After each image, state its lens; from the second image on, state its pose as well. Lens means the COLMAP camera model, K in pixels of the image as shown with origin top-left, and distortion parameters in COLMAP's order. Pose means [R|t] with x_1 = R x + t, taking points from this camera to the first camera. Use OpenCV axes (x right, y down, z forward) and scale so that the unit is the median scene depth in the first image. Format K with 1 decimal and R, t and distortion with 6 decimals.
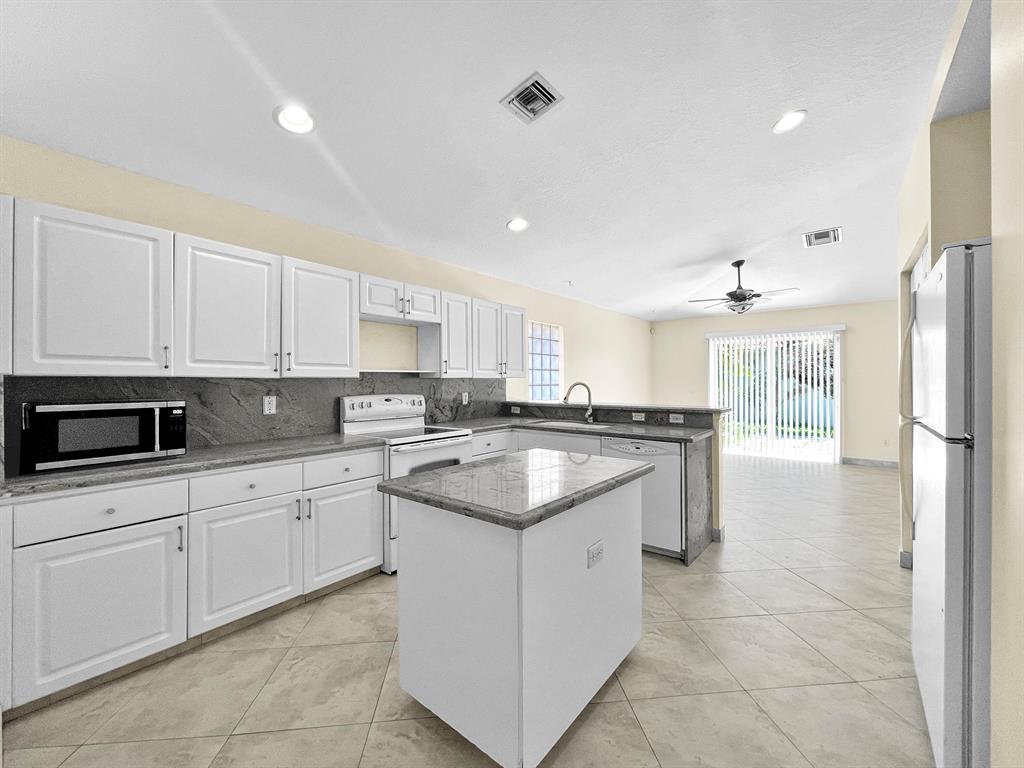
lens RADIAL K [[416.2, 0, 513.8], [0, 416.2, 380.5], [0, 0, 1]] dist [-0.000400, 0.000870]
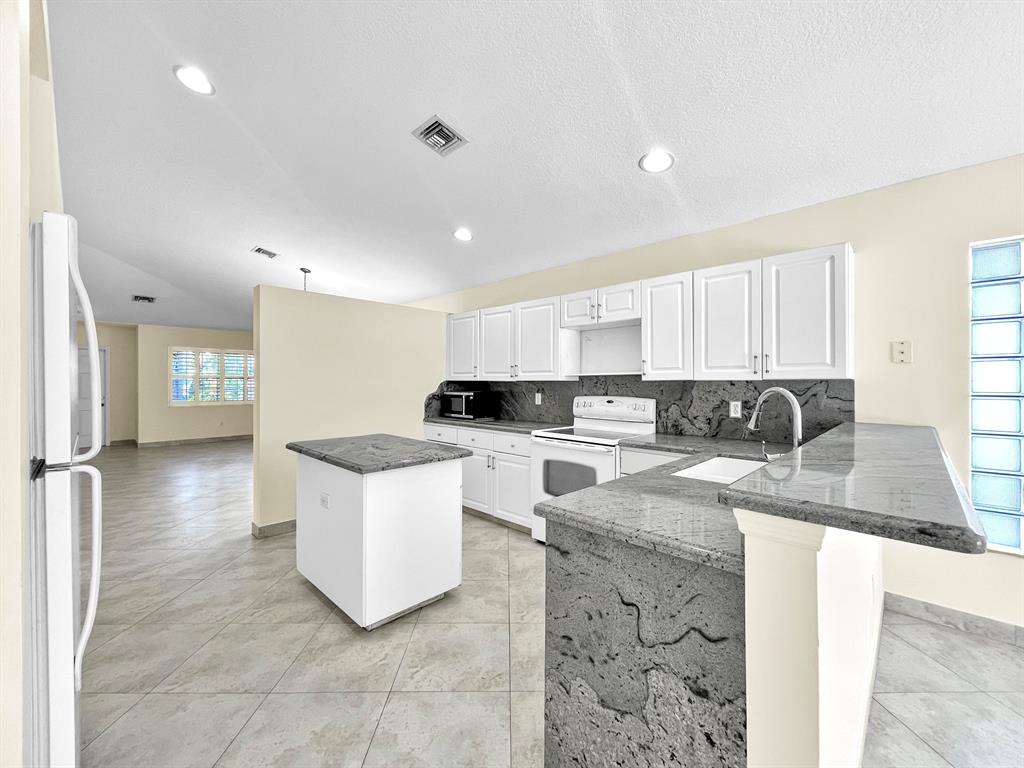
lens RADIAL K [[414.6, 0, 508.2], [0, 414.6, 383.6], [0, 0, 1]] dist [0.000054, 0.000122]
pose [[-0.098569, 0.004342, -0.995121, 0.728328], [-0.001526, 0.999989, 0.004514, -0.002734], [0.995129, 0.001964, -0.098561, 0.816462]]
